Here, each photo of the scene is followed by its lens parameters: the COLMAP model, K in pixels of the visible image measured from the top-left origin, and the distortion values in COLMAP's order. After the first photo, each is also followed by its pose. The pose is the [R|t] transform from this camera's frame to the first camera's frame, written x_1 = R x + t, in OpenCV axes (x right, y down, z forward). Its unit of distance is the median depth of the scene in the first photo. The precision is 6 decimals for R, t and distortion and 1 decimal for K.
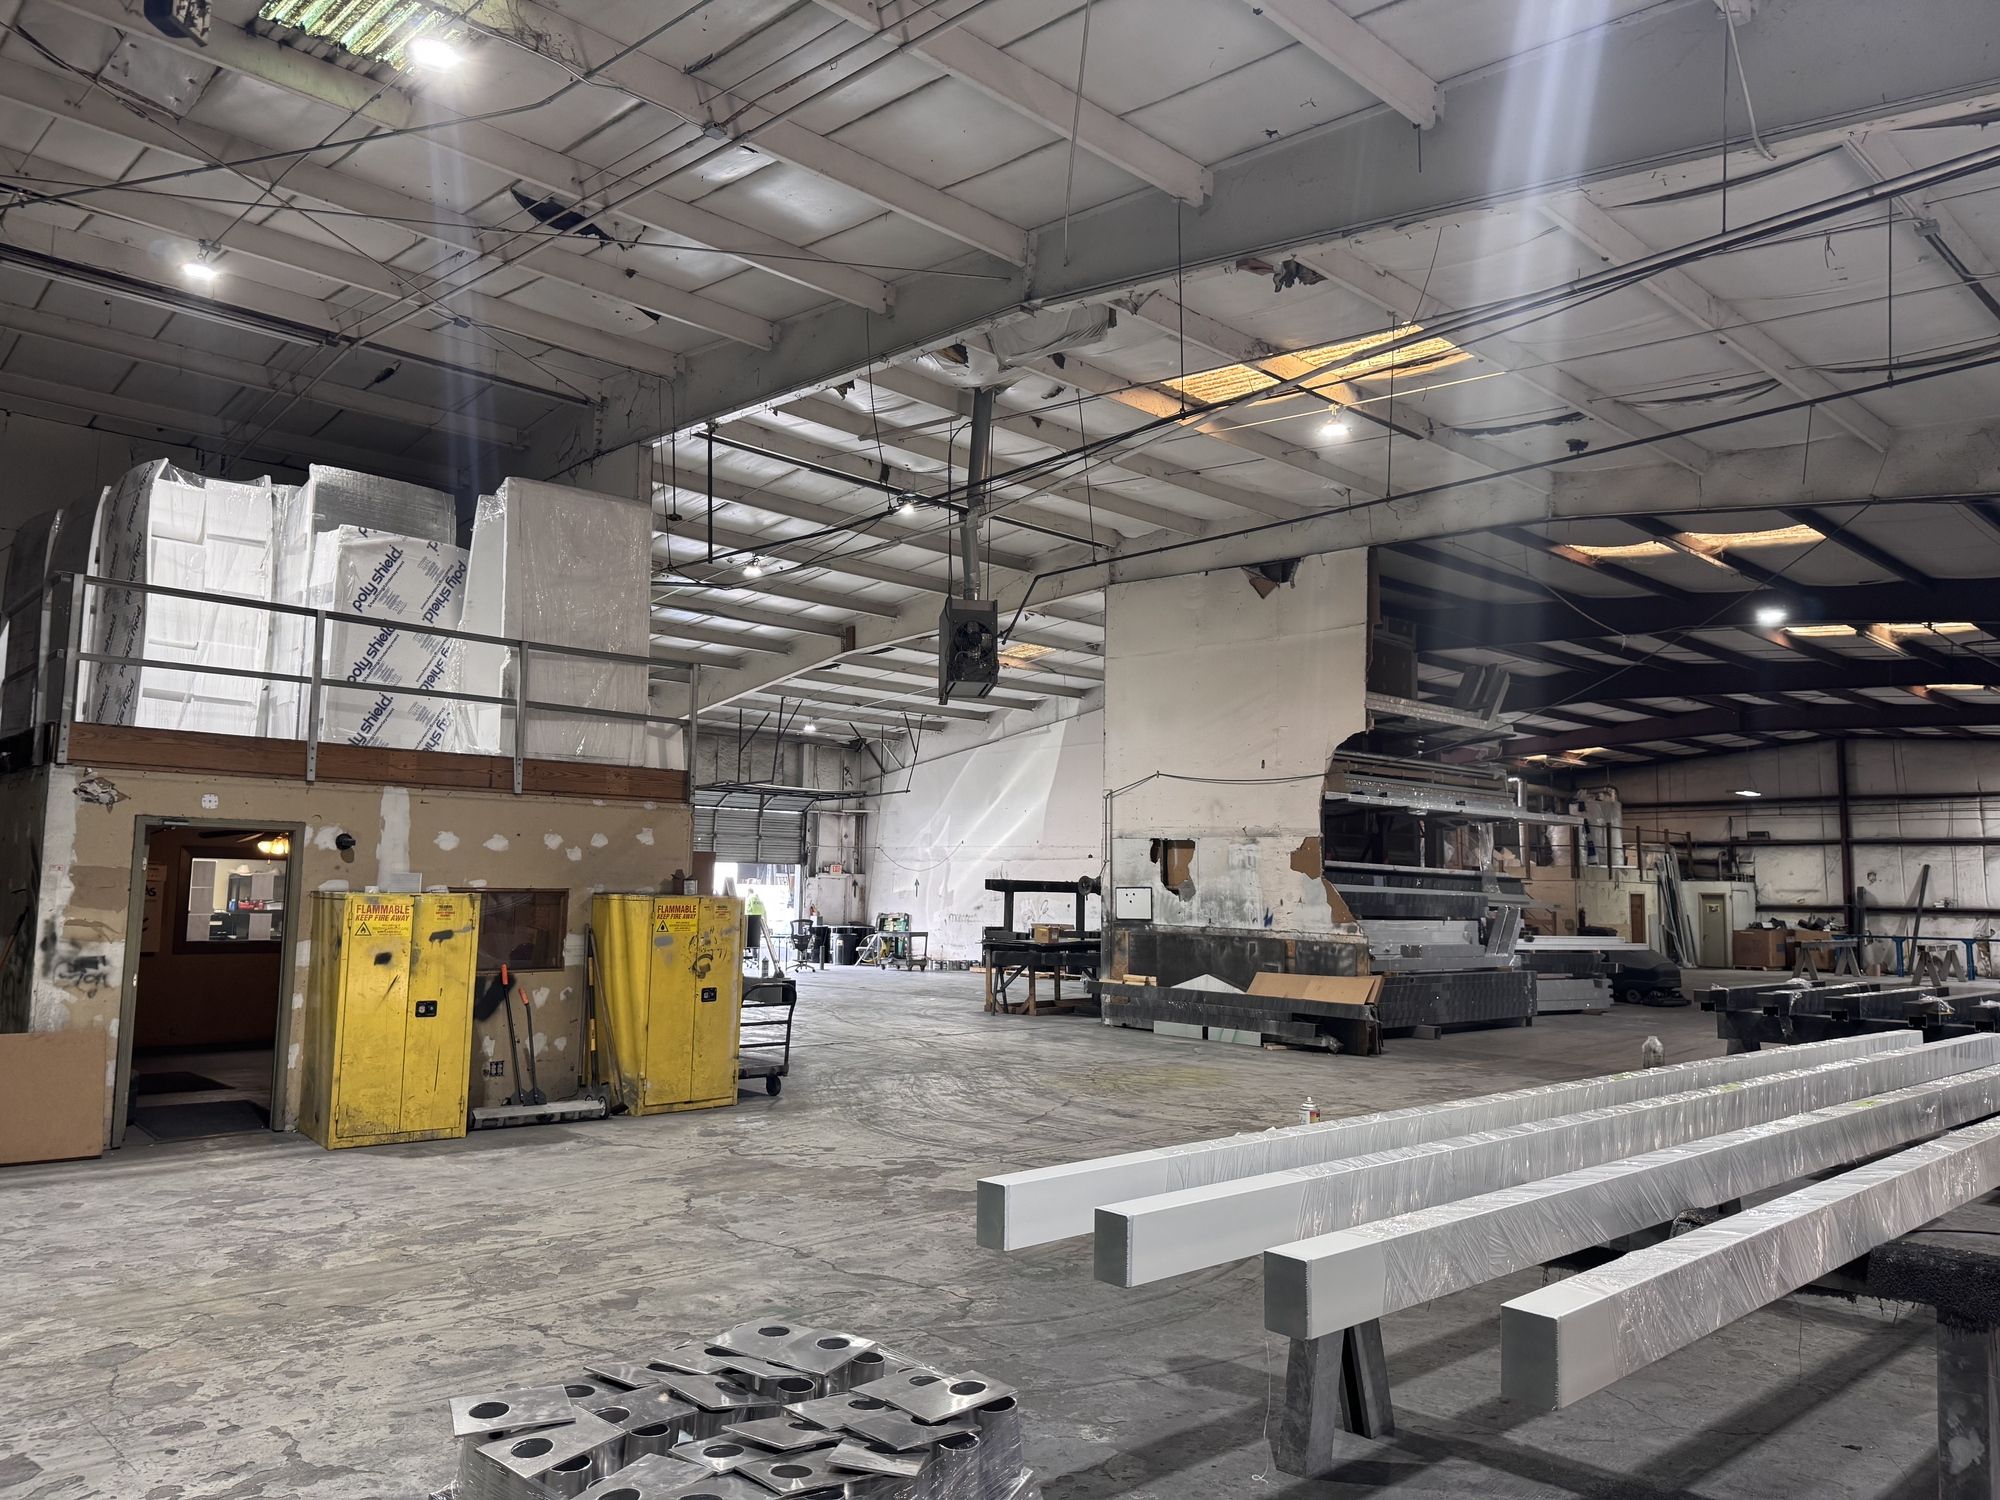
lens RADIAL K [[1398.2, 0, 1000.0], [0, 1398.2, 750.0], [0, 0, 1]] dist [0.002042, 0.000222]
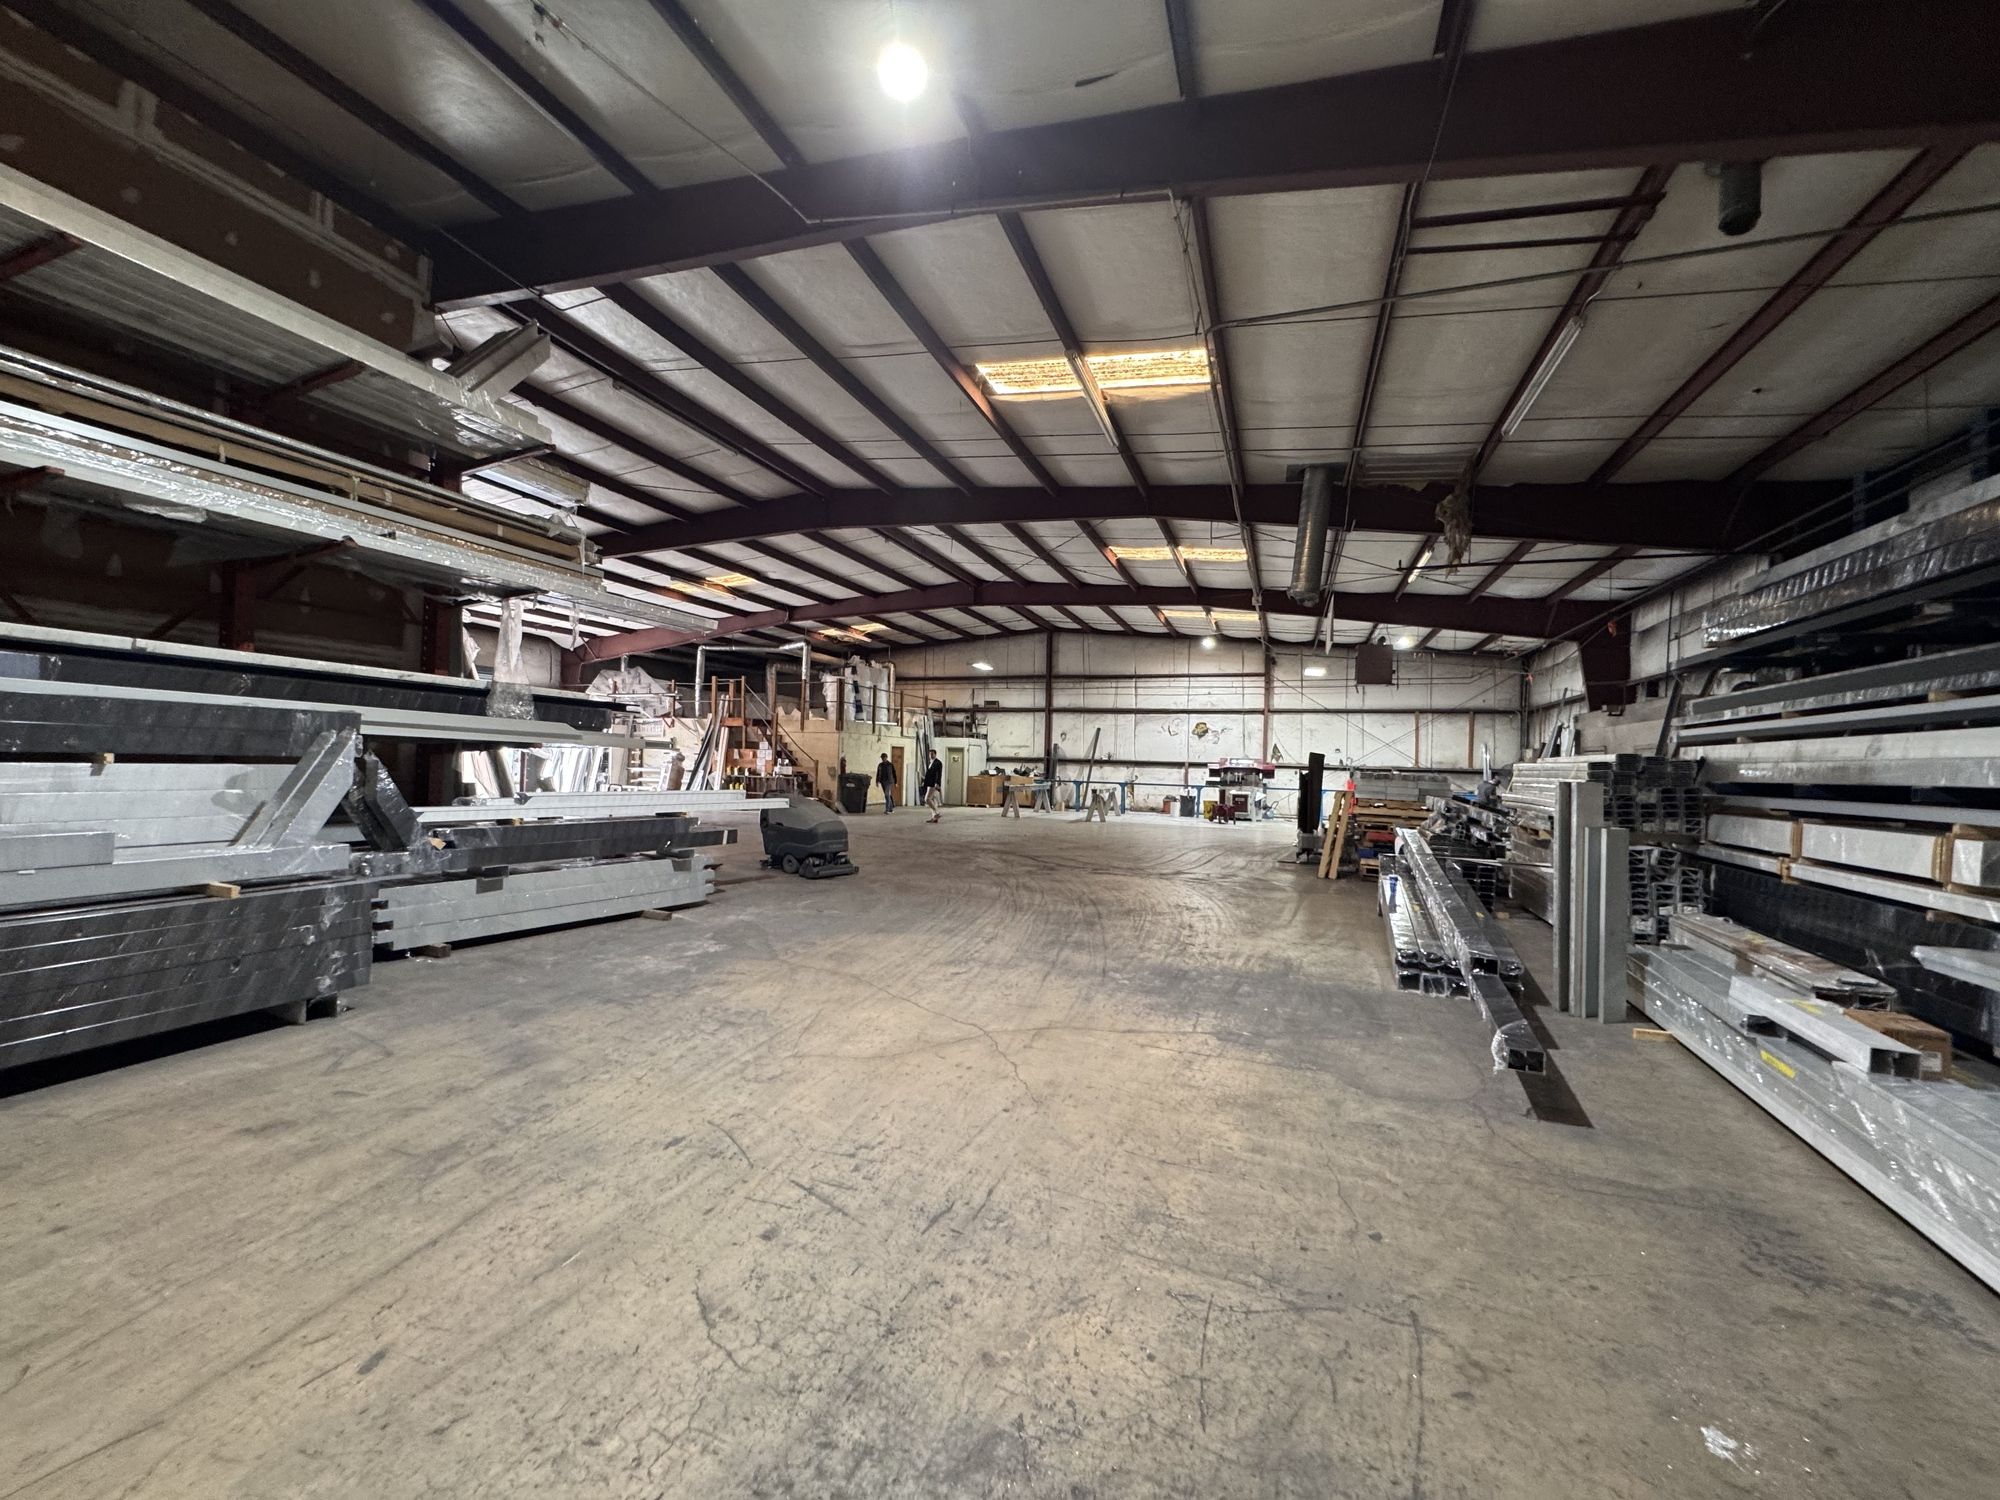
lens RADIAL K [[795.9, 0, 1000.0], [0, 795.9, 750.0], [0, 0, 1]] dist [-0.002175, -0.000088]
pose [[0.888920, 0.013667, 0.457858, 0.221250], [-0.058181, 0.994828, 0.083262, 0.043876], [-0.454352, -0.100652, 0.885118, 0.353344]]
